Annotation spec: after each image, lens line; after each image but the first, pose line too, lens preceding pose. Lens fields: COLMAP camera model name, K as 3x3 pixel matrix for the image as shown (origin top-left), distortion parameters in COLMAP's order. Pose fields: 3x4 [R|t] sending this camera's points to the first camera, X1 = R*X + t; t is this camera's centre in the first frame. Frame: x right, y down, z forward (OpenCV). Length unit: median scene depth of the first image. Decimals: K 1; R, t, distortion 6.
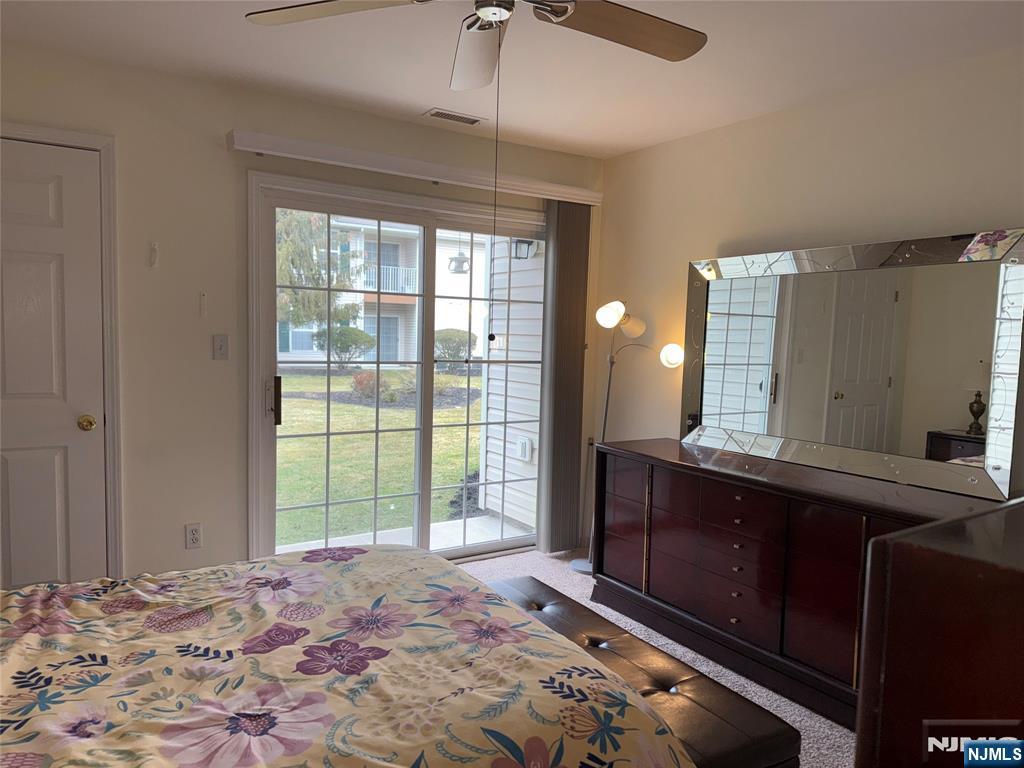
lens RADIAL K [[726.7, 0, 523.6], [0, 726.7, 386.6], [0, 0, 1]] dist [-0.001539, -0.010911]
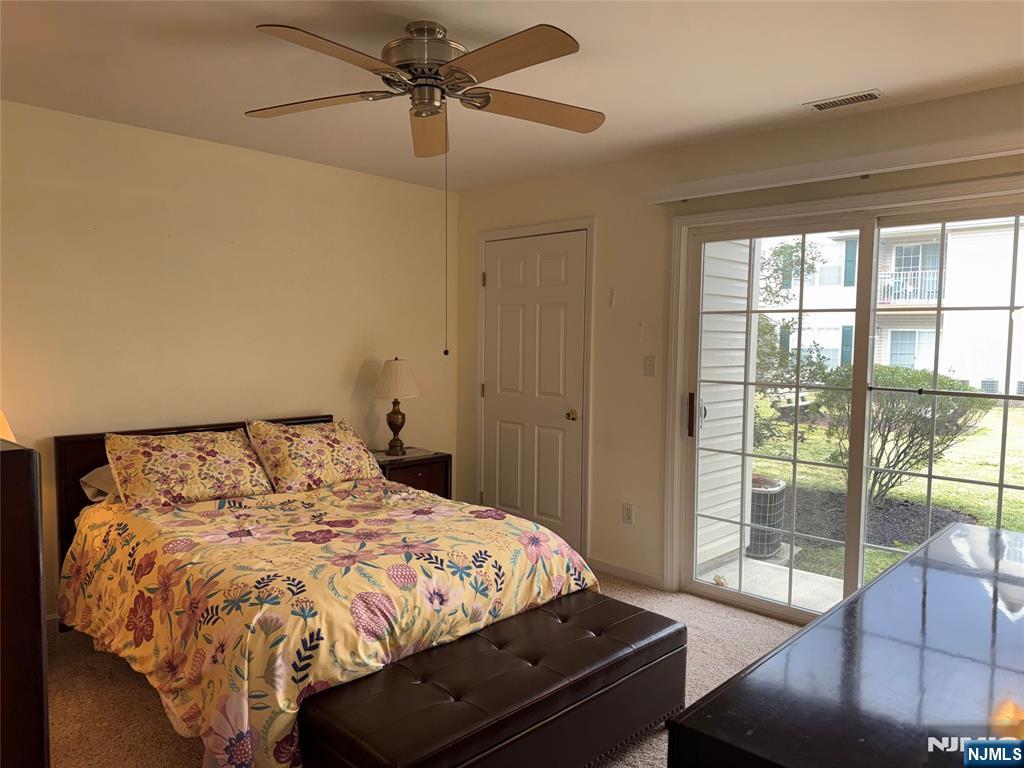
lens RADIAL K [[726.7, 0, 523.6], [0, 726.7, 386.6], [0, 0, 1]] dist [-0.001539, -0.010911]
pose [[0.213776, 0.036910, -0.976185, 1.357317], [-0.079074, 0.996661, 0.020367, -0.050469], [0.973677, 0.072837, 0.215981, 0.964077]]
